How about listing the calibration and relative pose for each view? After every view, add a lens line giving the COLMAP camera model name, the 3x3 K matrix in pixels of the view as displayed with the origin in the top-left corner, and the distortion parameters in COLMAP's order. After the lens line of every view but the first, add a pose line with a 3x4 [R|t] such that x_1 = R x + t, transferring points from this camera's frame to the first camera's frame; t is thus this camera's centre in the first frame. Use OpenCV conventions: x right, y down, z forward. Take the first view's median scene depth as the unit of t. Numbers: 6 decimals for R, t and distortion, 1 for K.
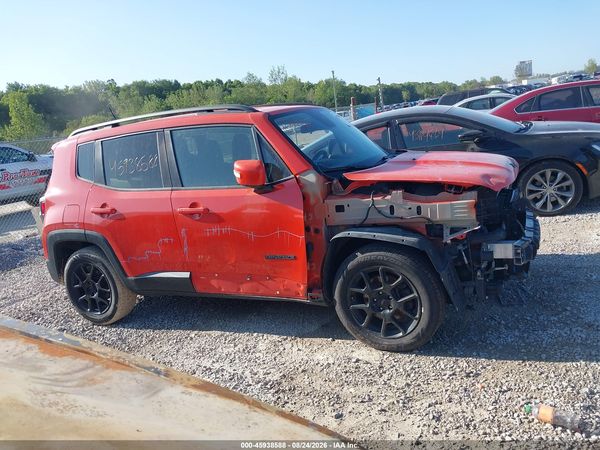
lens RADIAL K [[510.5, 0, 300.0], [0, 510.5, 225.0], [0, 0, 1]] dist [0.069018, -0.149570]
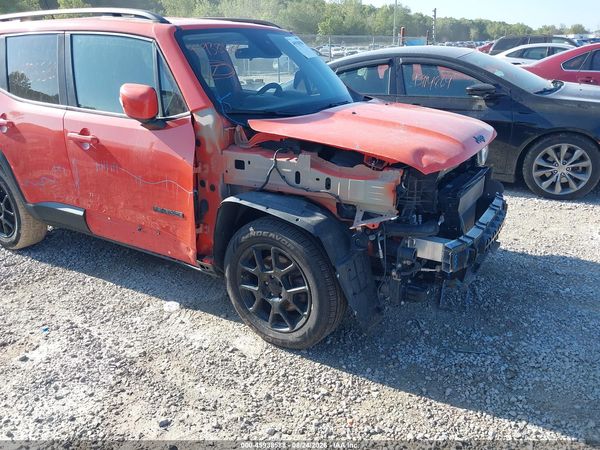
lens RADIAL K [[499.6, 0, 301.8], [0, 499.6, 237.3], [0, 0, 1]] dist [0.072484, -0.123636]
pose [[0.985513, 0.155126, -0.068552, 0.241409], [-0.141642, 0.975145, 0.170379, -0.067685], [0.093279, -0.158201, 0.982991, 0.228952]]
